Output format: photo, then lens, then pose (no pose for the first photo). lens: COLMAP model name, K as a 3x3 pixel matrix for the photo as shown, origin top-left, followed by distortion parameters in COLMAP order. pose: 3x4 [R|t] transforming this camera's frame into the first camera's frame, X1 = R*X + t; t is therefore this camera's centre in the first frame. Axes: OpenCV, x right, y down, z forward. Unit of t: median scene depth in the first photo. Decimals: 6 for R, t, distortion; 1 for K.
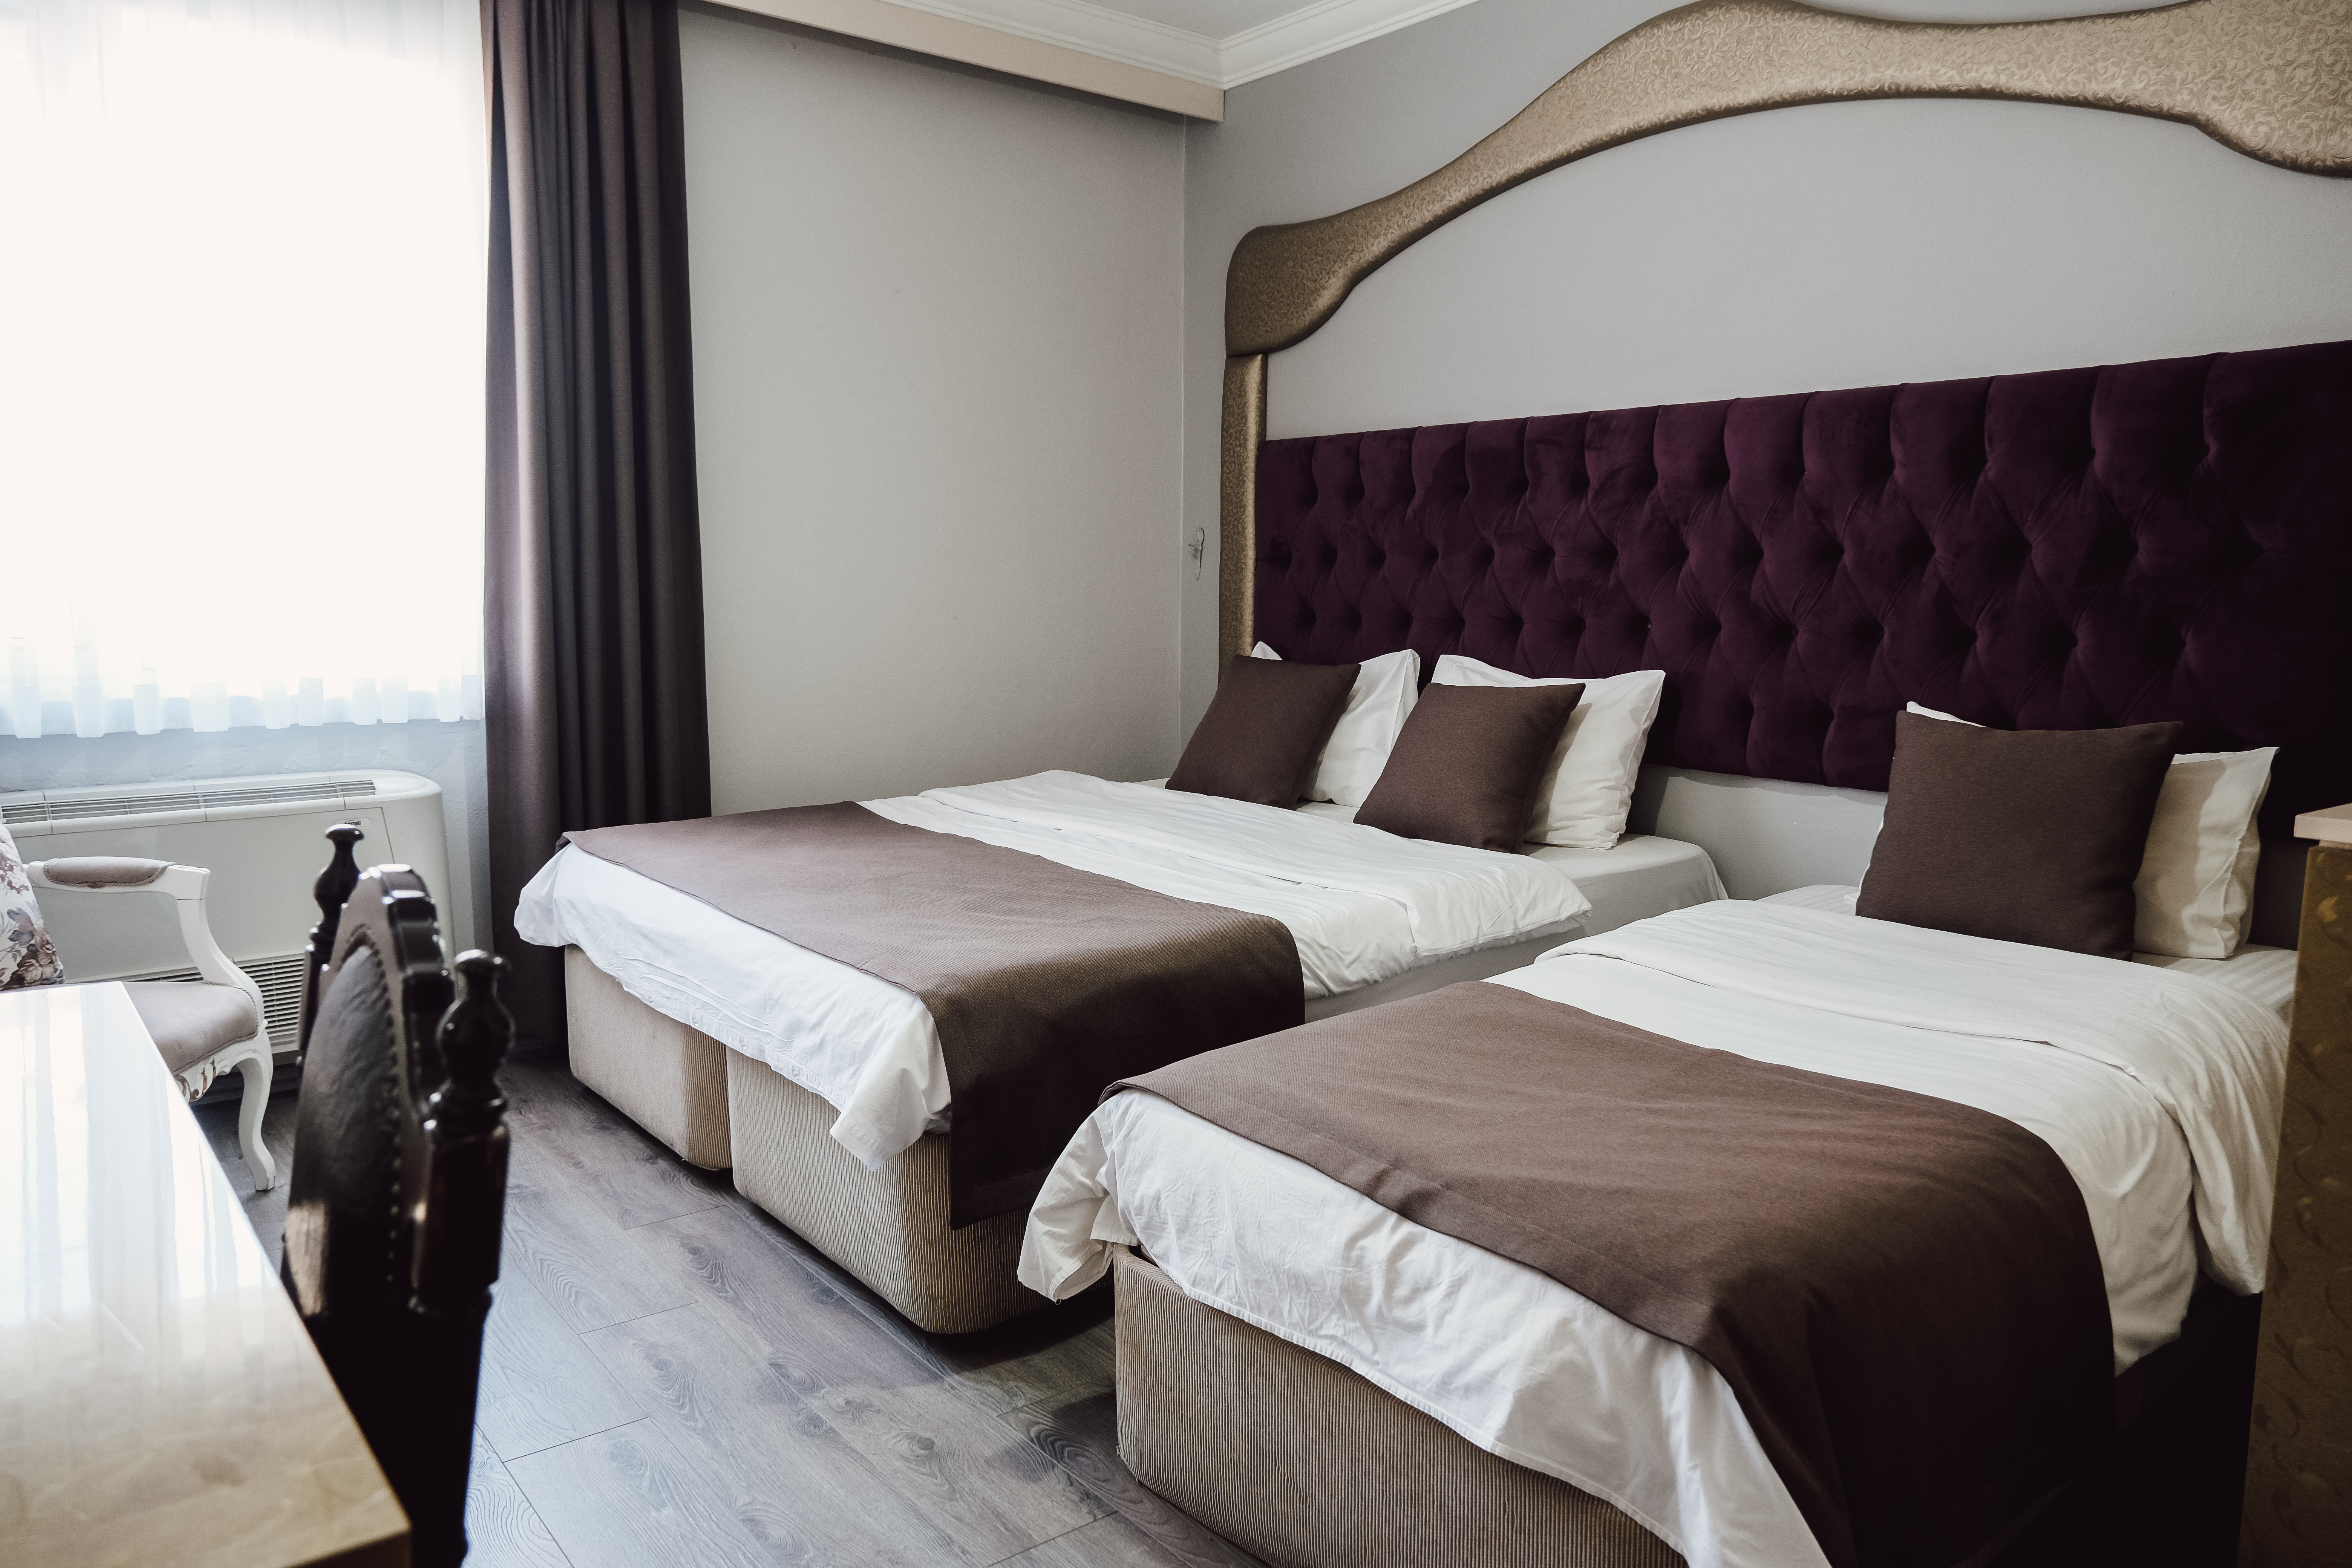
lens RADIAL K [[1608.8, 0, 1185.7], [0, 1608.8, 777.4], [0, 0, 1]] dist [-0.000304, 0.020202]
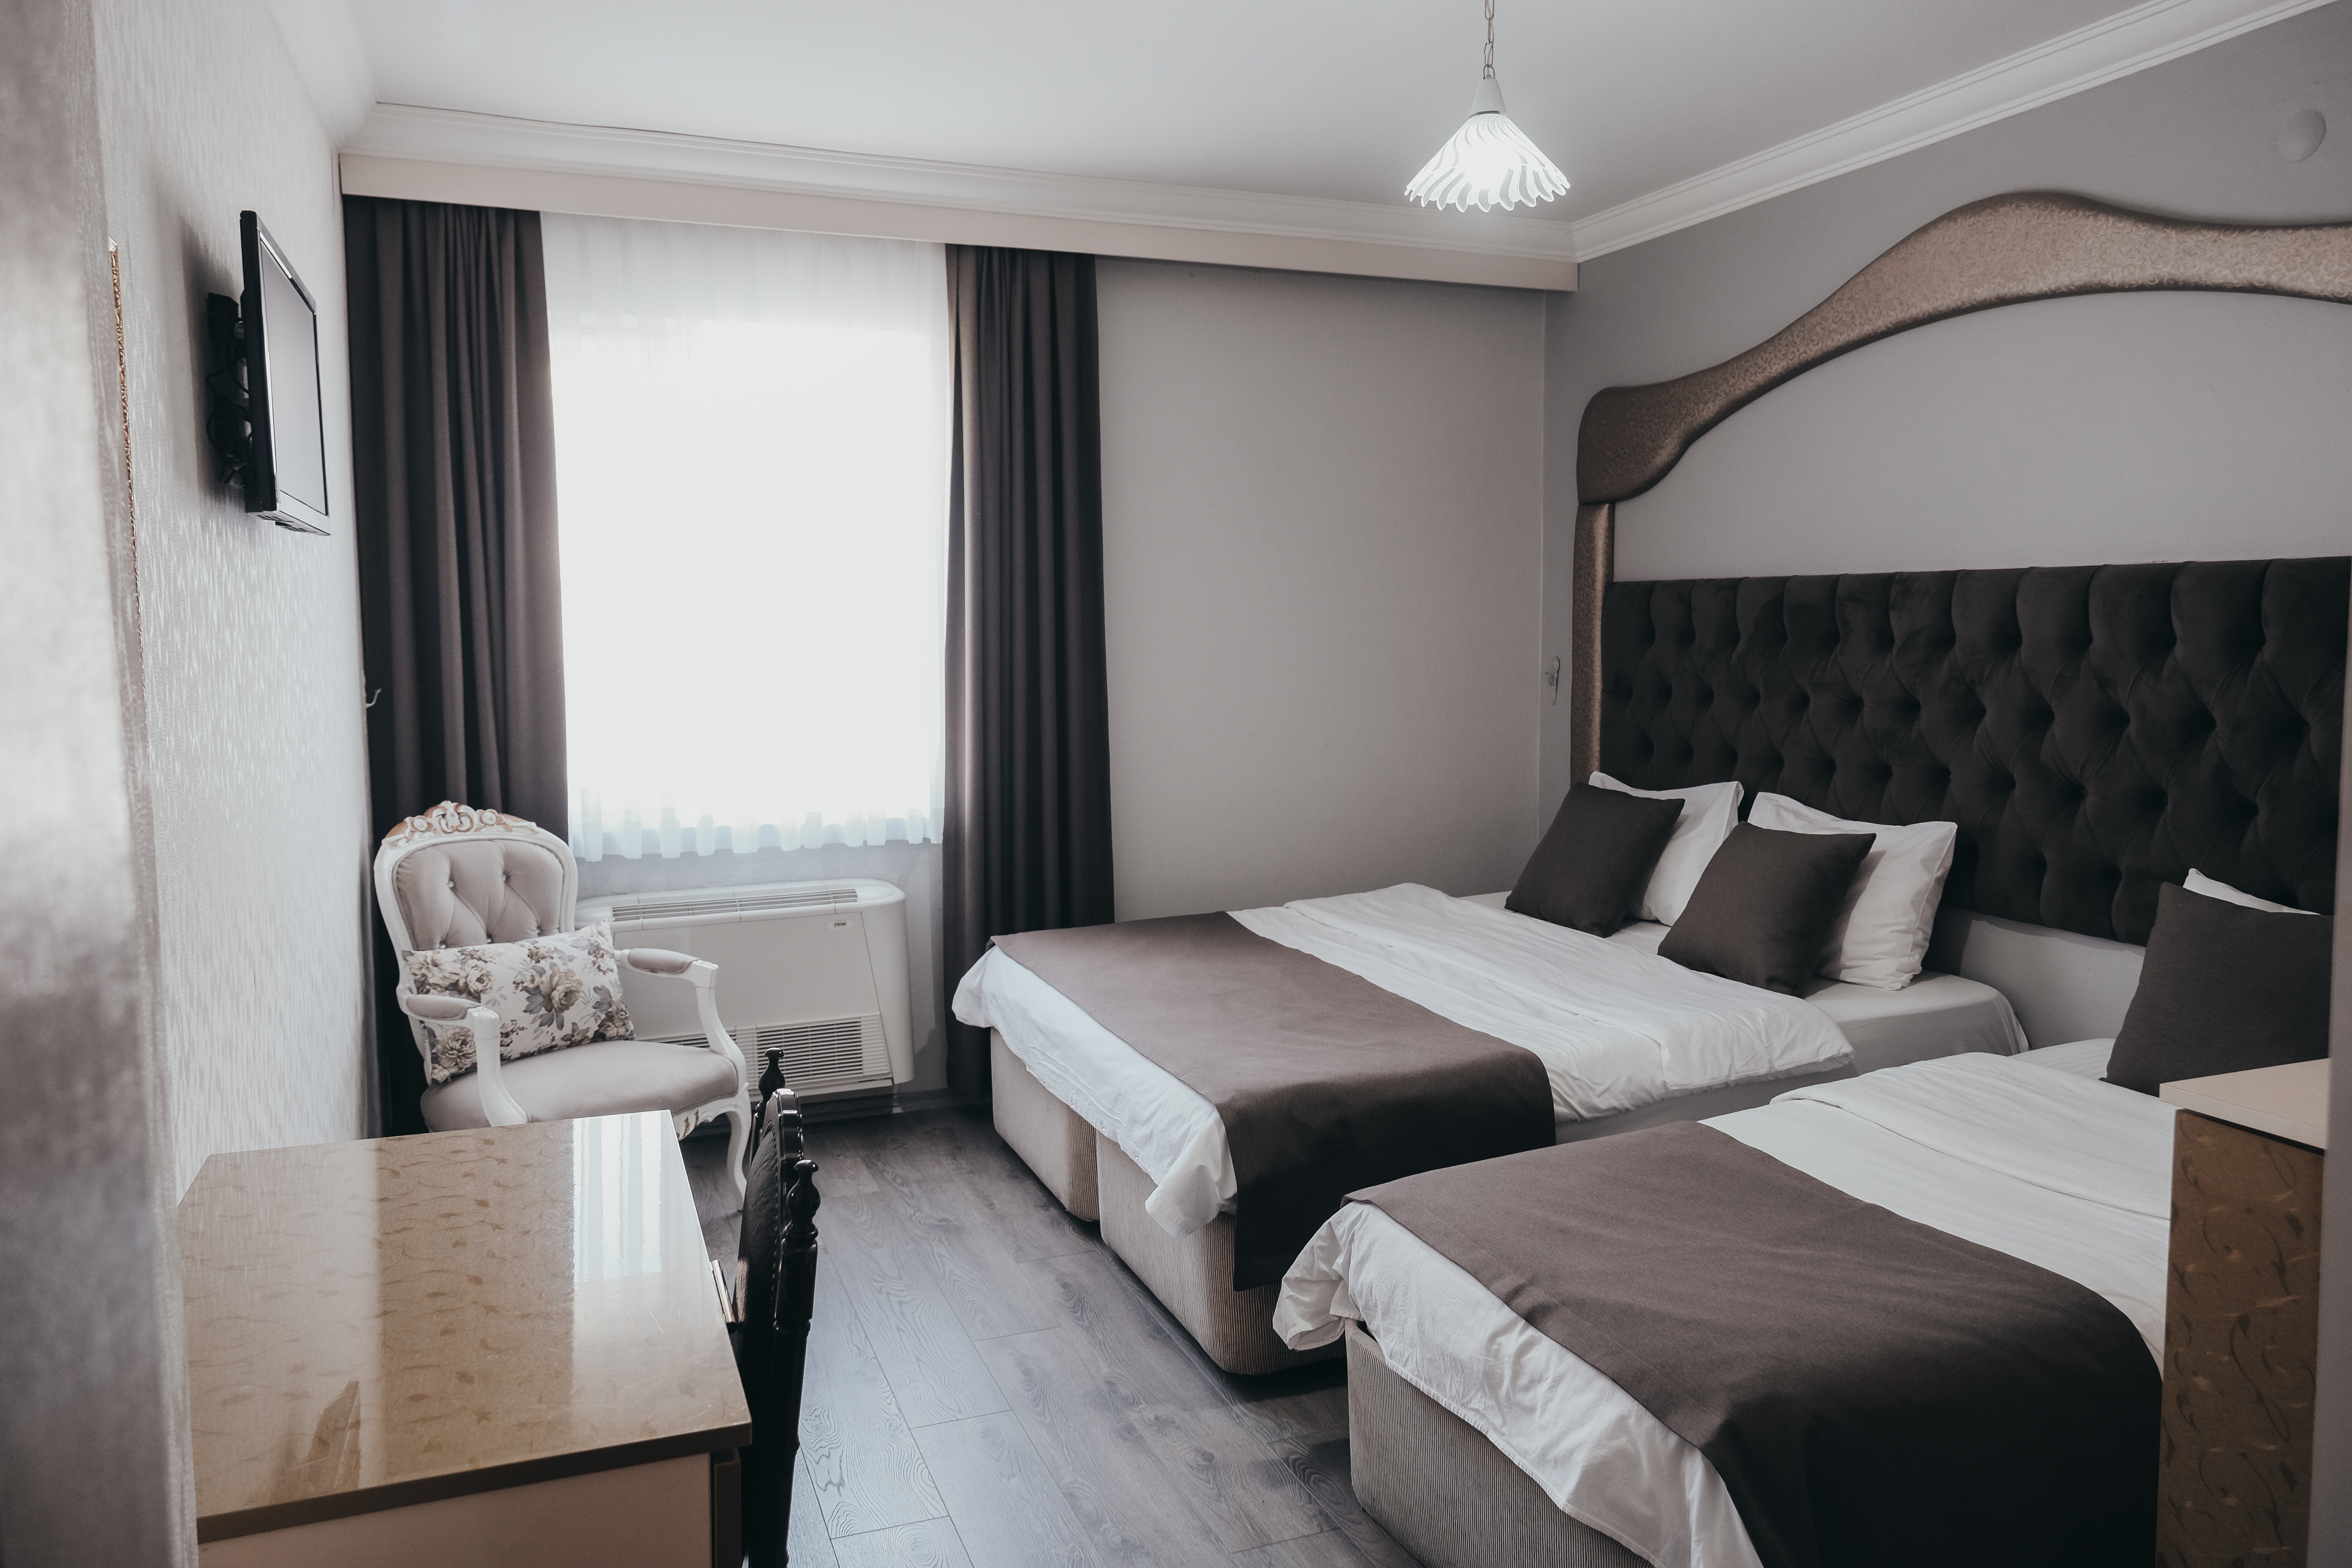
lens RADIAL K [[1608.8, 0, 1180.8], [0, 1608.8, 787.3], [0, 0, 1]] dist [-0.000304, 0.020202]
pose [[0.957665, 0.011964, -0.287636, 0.127480], [-0.017557, 0.999703, -0.016875, -0.071095], [0.287349, 0.021211, 0.957591, -0.178851]]
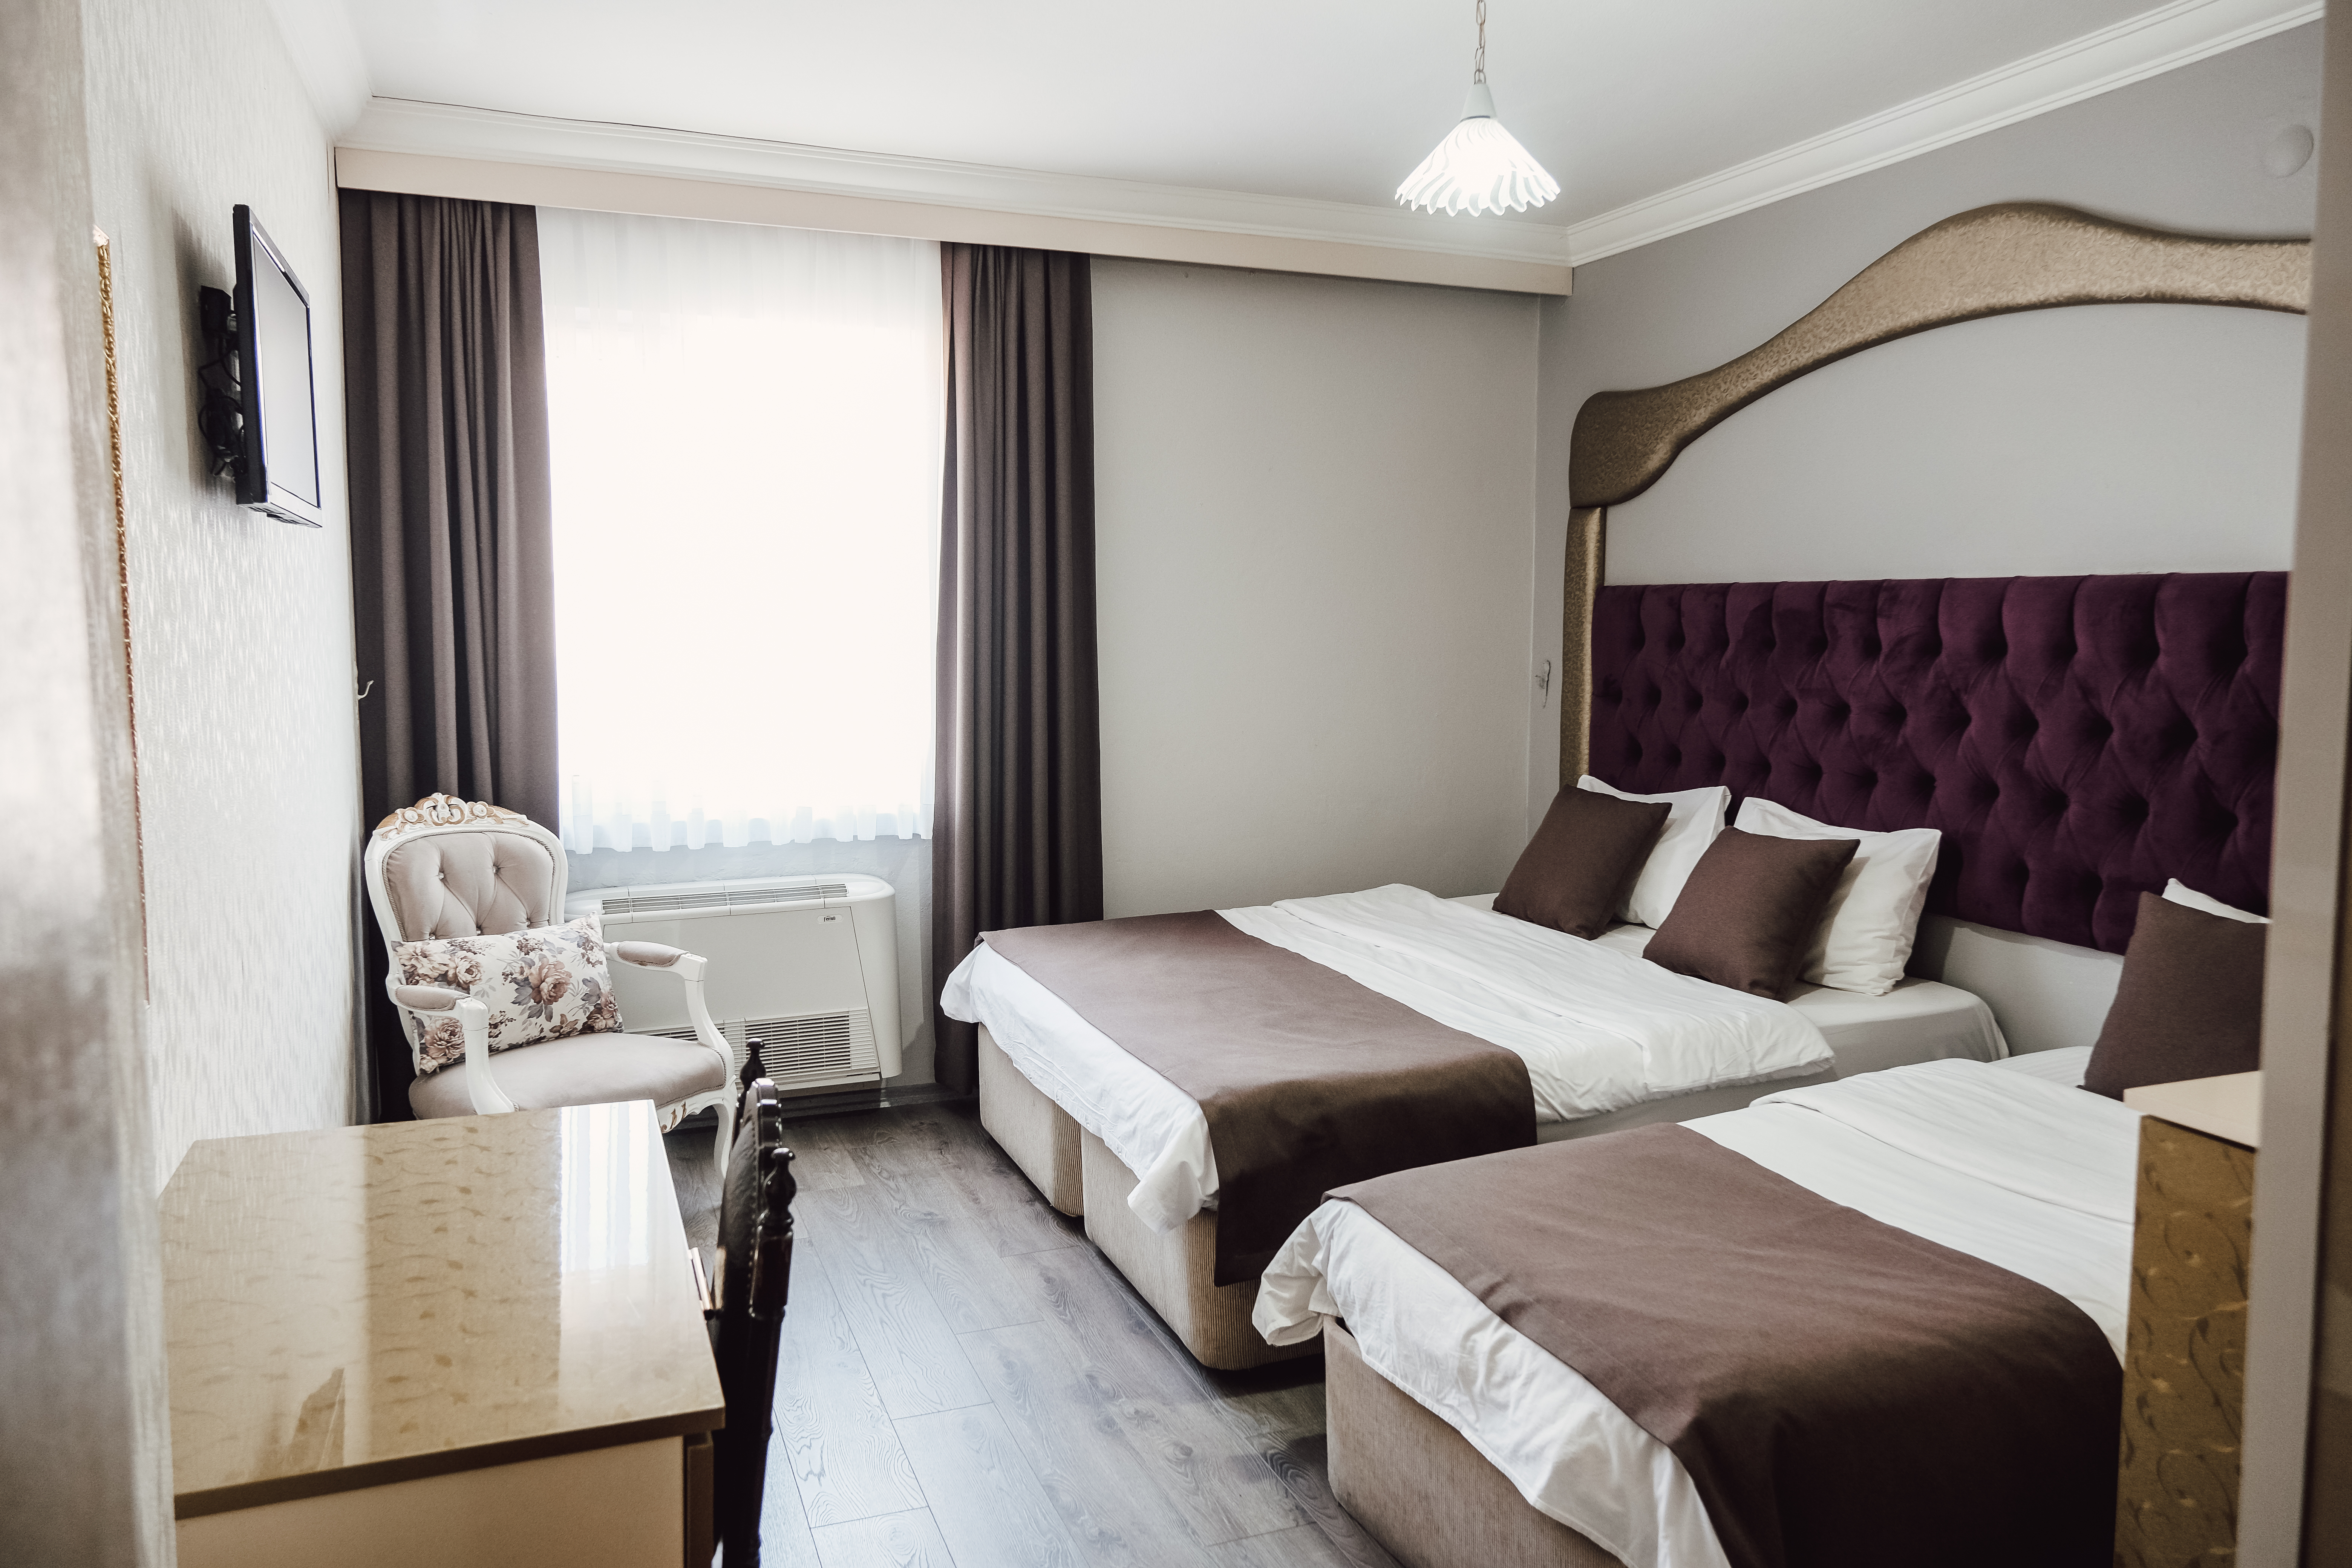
lens RADIAL K [[1608.8, 0, 1178.3], [0, 1608.8, 791.1], [0, 0, 1]] dist [-0.000304, 0.020202]
pose [[0.957880, 0.023312, -0.286222, 0.134011], [-0.028409, 0.999503, -0.013668, -0.071236], [0.285762, 0.021223, 0.958066, -0.182605]]
